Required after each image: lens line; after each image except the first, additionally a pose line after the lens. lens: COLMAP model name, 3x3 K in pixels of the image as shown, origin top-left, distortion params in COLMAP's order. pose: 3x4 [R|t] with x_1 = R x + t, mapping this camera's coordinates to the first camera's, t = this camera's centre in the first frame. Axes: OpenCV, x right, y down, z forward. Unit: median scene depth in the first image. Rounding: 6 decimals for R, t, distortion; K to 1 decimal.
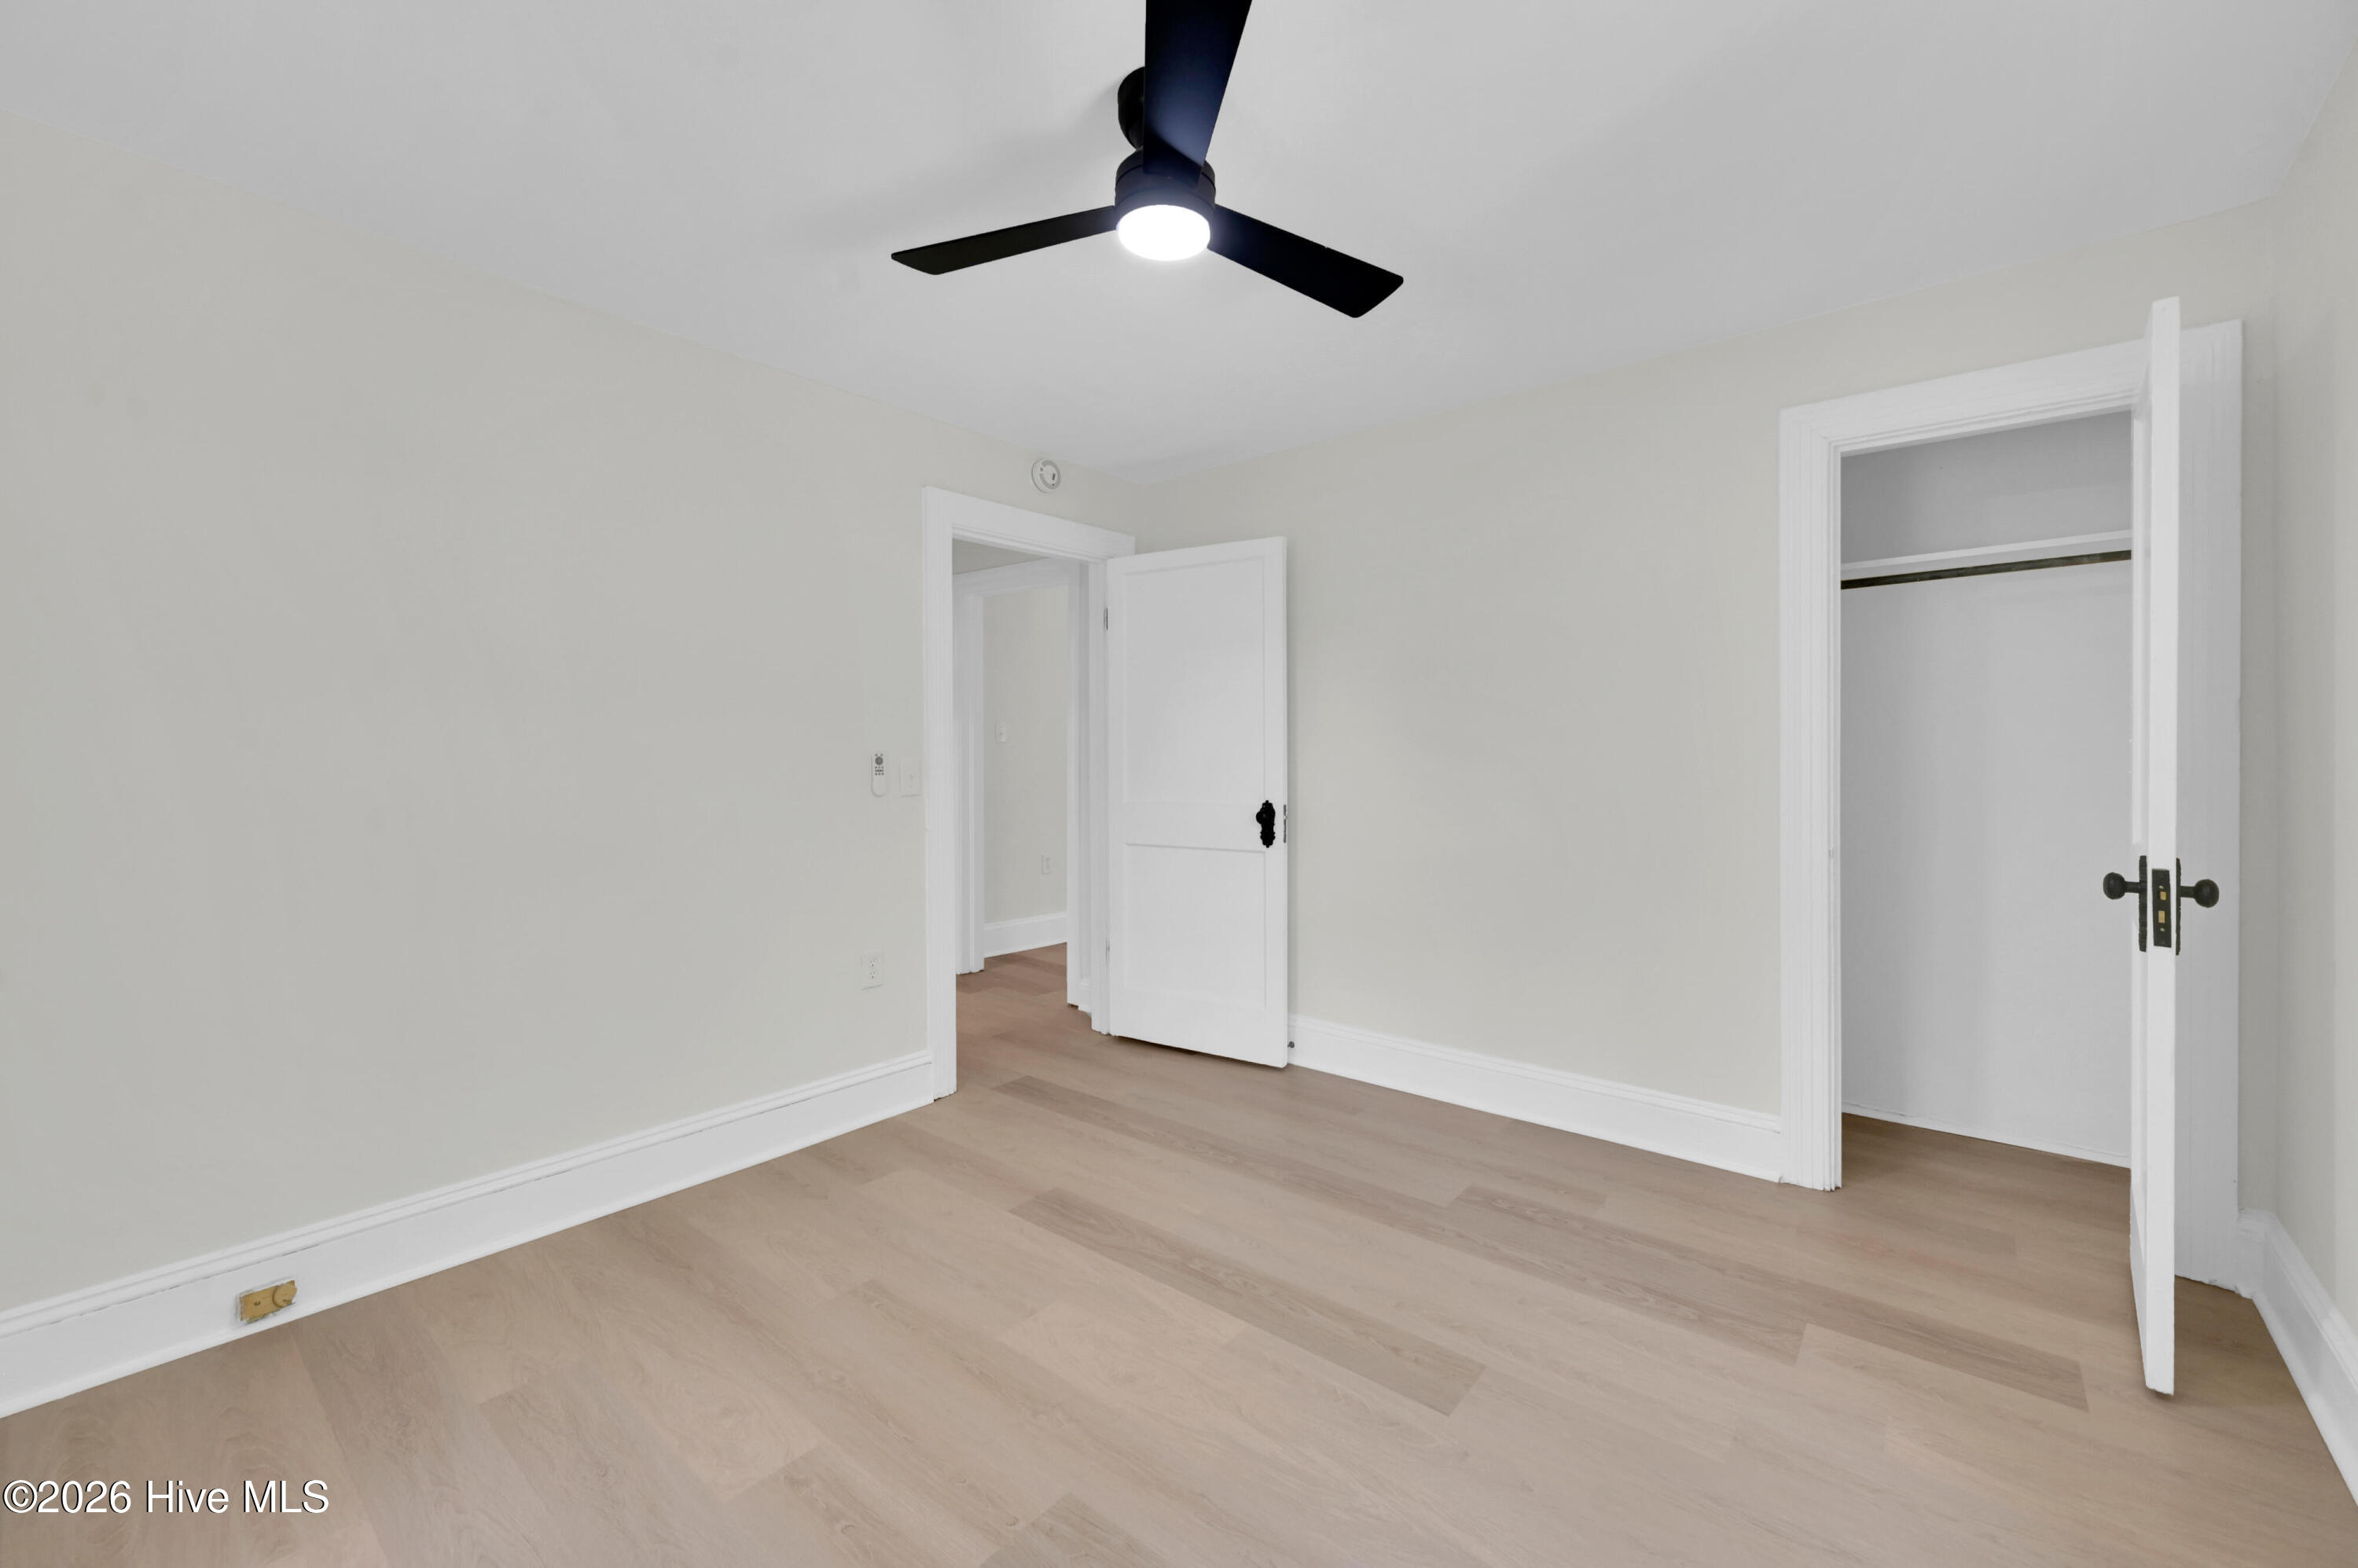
lens RADIAL K [[951.3, 0, 1187.1], [0, 951.3, 755.3], [0, 0, 1]] dist [-0.000587, -0.000012]
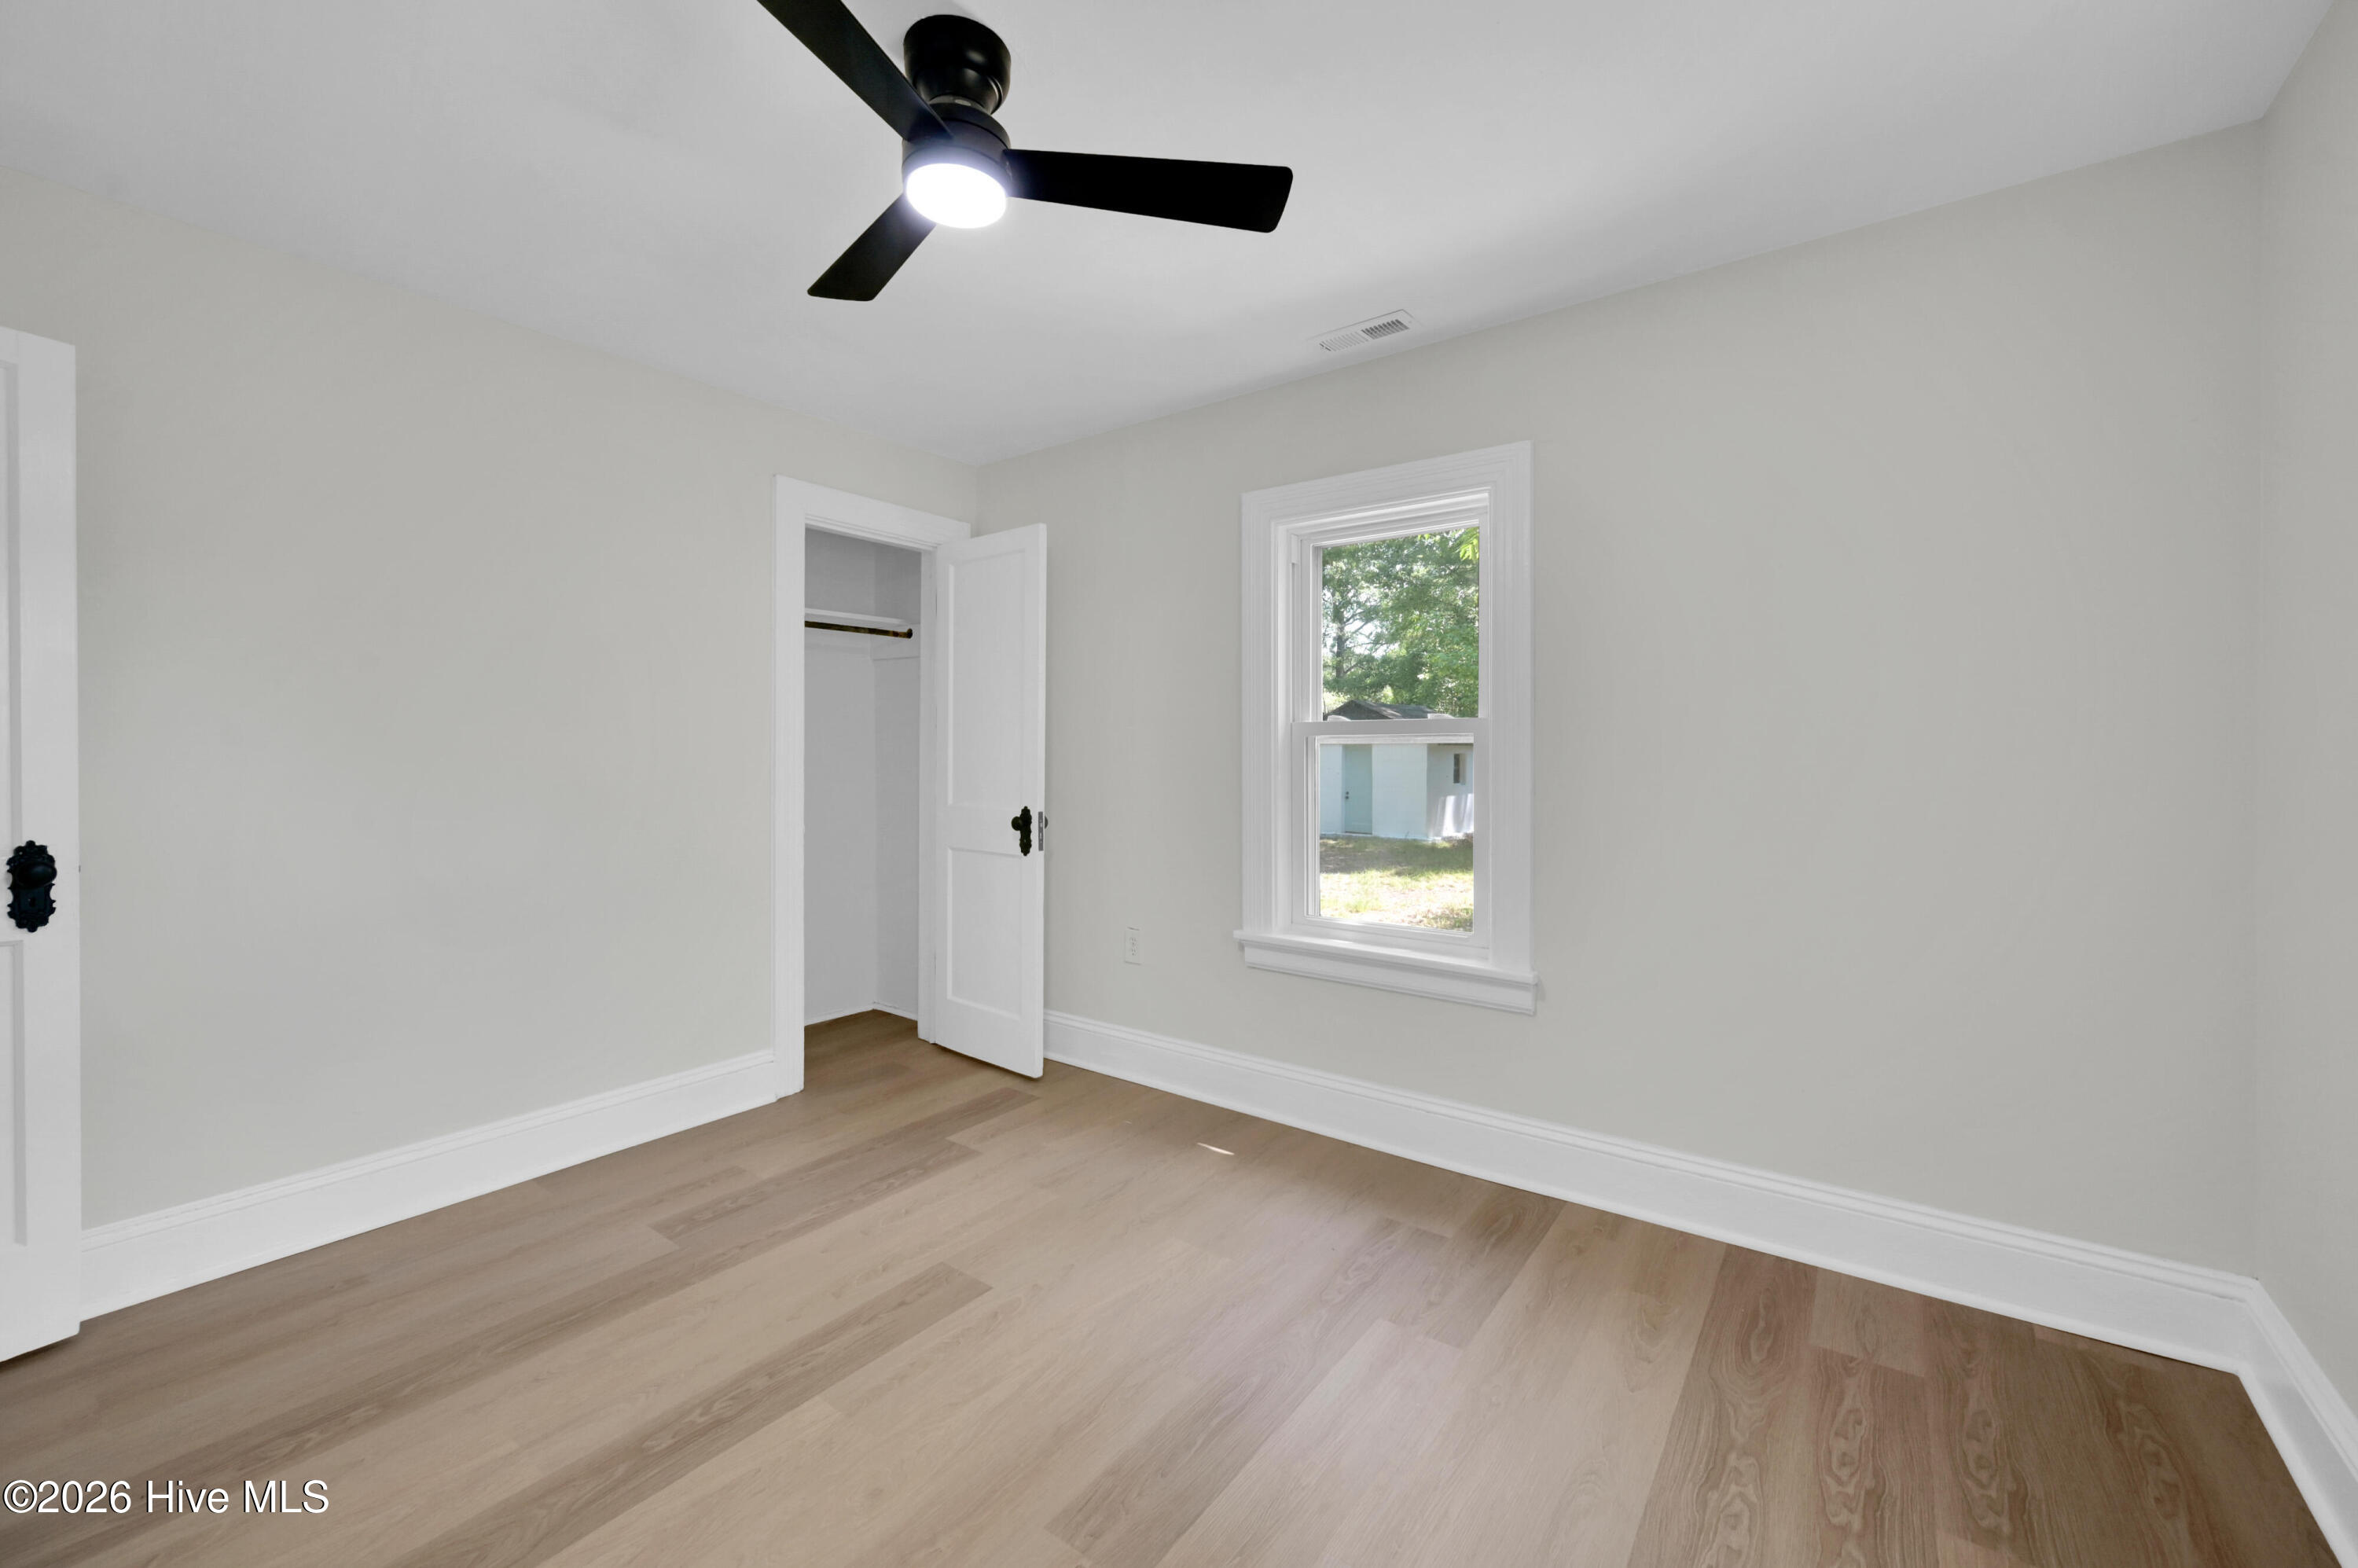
lens RADIAL K [[951.3, 0, 1187.1], [0, 951.3, 755.3], [0, 0, 1]] dist [-0.000587, -0.000012]
pose [[-0.056033, -0.002911, 0.998425, -0.785898], [0.006218, 0.999975, 0.003264, 0.001301], [-0.998410, 0.006391, -0.056014, 0.660065]]
